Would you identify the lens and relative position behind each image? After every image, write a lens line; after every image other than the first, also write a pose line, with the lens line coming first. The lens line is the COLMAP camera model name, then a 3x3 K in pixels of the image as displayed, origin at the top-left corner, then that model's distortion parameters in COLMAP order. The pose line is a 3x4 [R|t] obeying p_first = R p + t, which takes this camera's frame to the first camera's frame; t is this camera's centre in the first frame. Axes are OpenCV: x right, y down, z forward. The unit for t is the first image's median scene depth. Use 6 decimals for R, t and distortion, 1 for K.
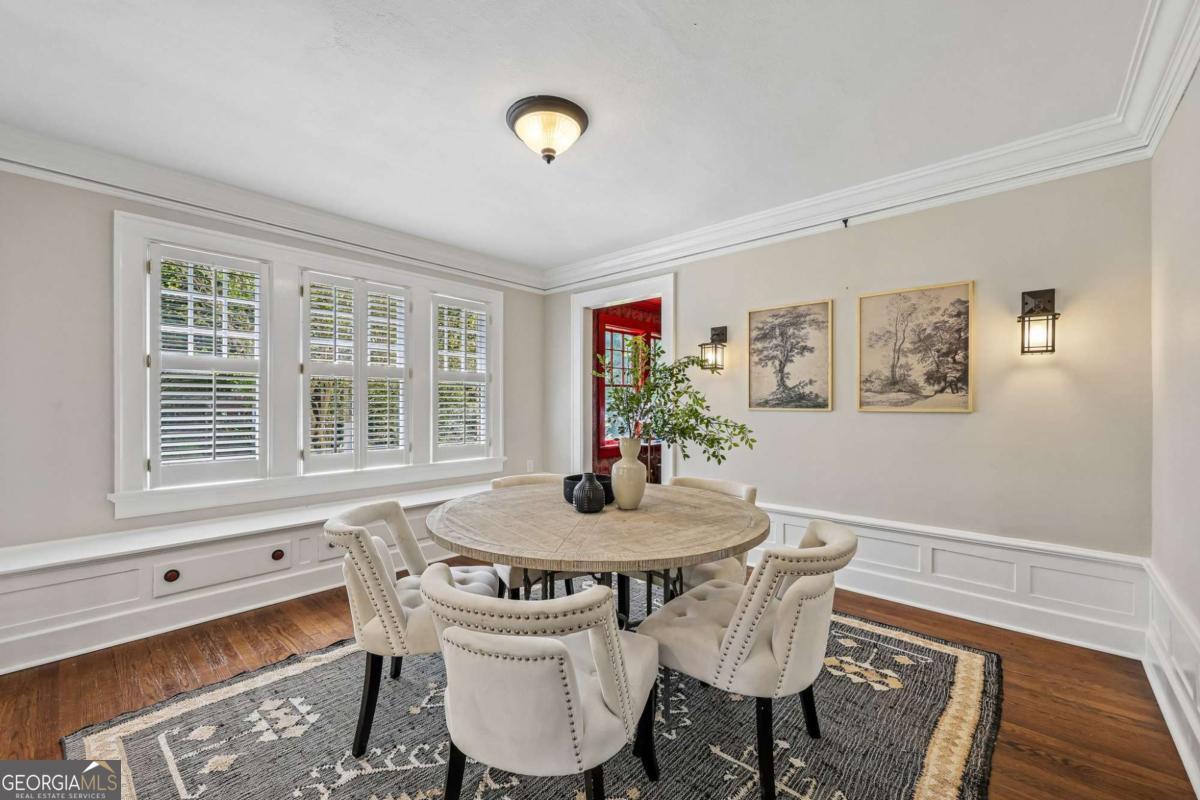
lens RADIAL K [[496.8, 0, 597.7], [0, 496.8, 402.0], [0, 0, 1]] dist [-0.000612, 0.000225]
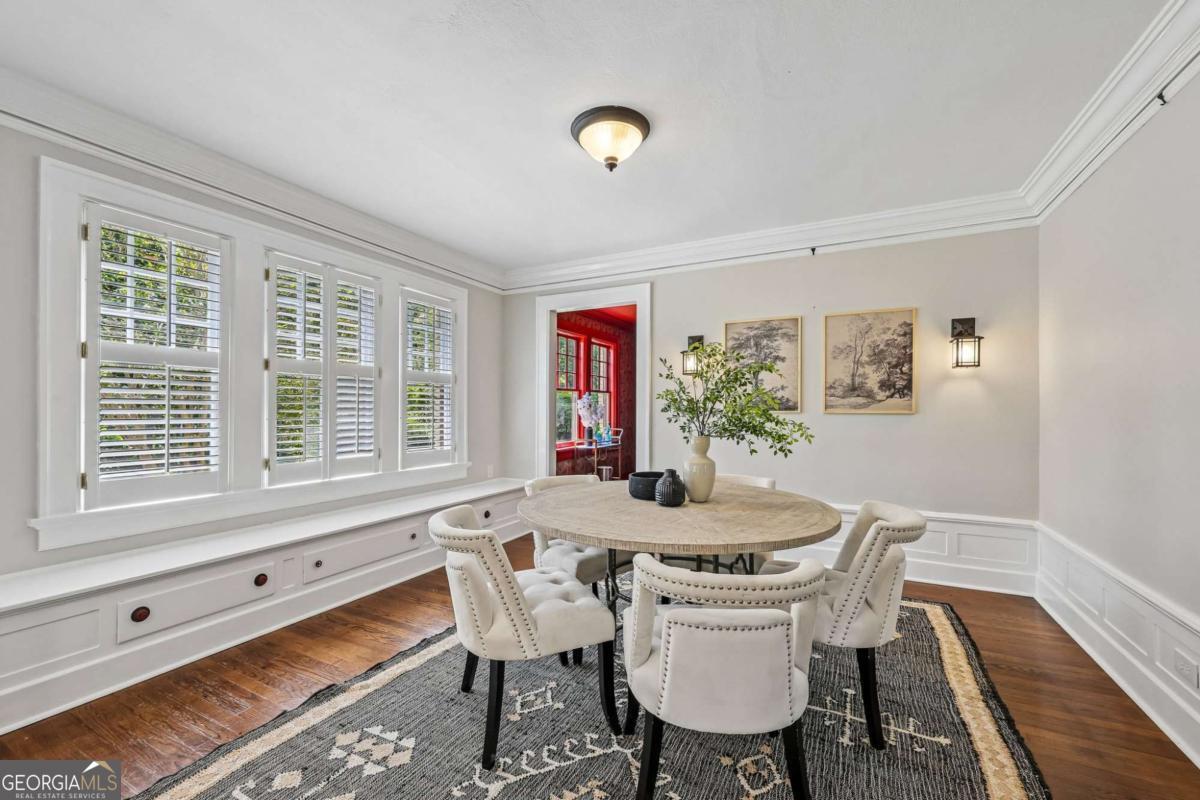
lens RADIAL K [[503.5, 0, 600.1], [0, 503.5, 406.3], [0, 0, 1]] dist [-0.000543, 0.000179]
pose [[0.962917, 0.003451, 0.269775, -0.329158], [-0.002554, 0.999990, -0.003677, 0.009148], [-0.269785, 0.002851, 0.962916, 0.001163]]
